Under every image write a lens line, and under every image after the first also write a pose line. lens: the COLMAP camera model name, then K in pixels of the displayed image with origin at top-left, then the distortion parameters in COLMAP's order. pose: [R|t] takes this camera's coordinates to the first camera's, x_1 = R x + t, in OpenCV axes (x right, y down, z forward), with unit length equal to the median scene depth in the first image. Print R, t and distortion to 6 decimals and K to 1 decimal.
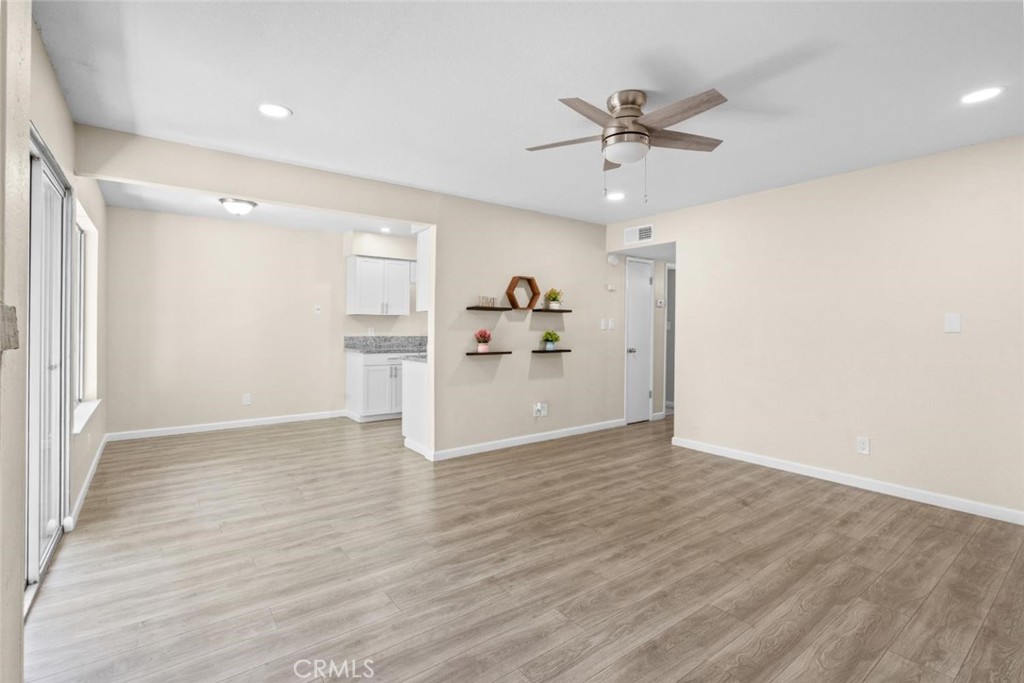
lens RADIAL K [[471.8, 0, 508.8], [0, 471.8, 319.2], [0, 0, 1]] dist [-0.011954, 0.003203]
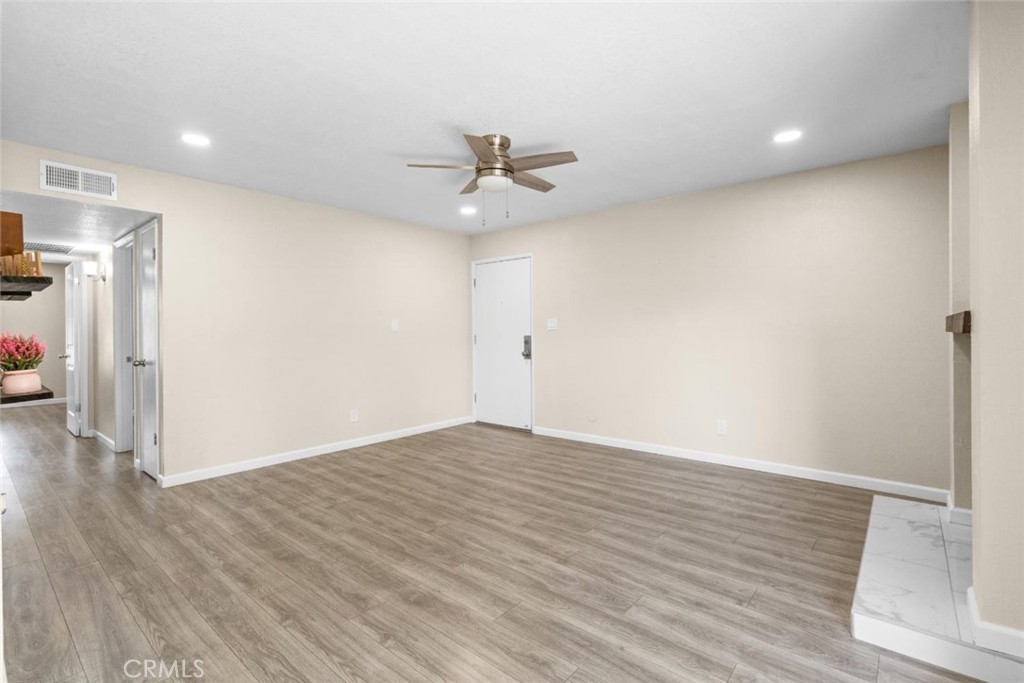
lens RADIAL K [[471.8, 0, 514.0], [0, 471.8, 338.1], [0, 0, 1]] dist [-0.011954, 0.003203]
pose [[-0.217351, -0.021317, 0.975861, -0.677782], [-0.007227, 0.999769, 0.020229, 0.016647], [-0.976067, -0.002656, -0.217455, 0.868837]]
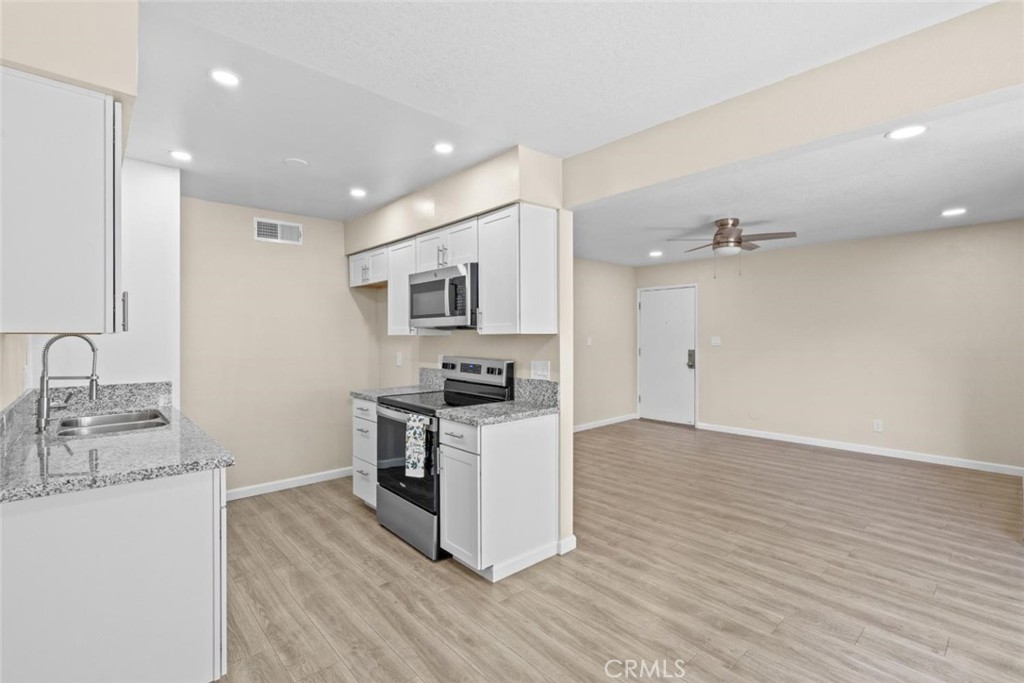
lens RADIAL K [[471.8, 0, 495.3], [0, 471.8, 343.0], [0, 0, 1]] dist [-0.011954, 0.003203]
pose [[-0.073711, -0.027428, 0.996902, -1.033600], [-0.009636, 0.999595, 0.026790, -0.031419], [-0.997233, -0.007631, -0.073946, 1.426250]]
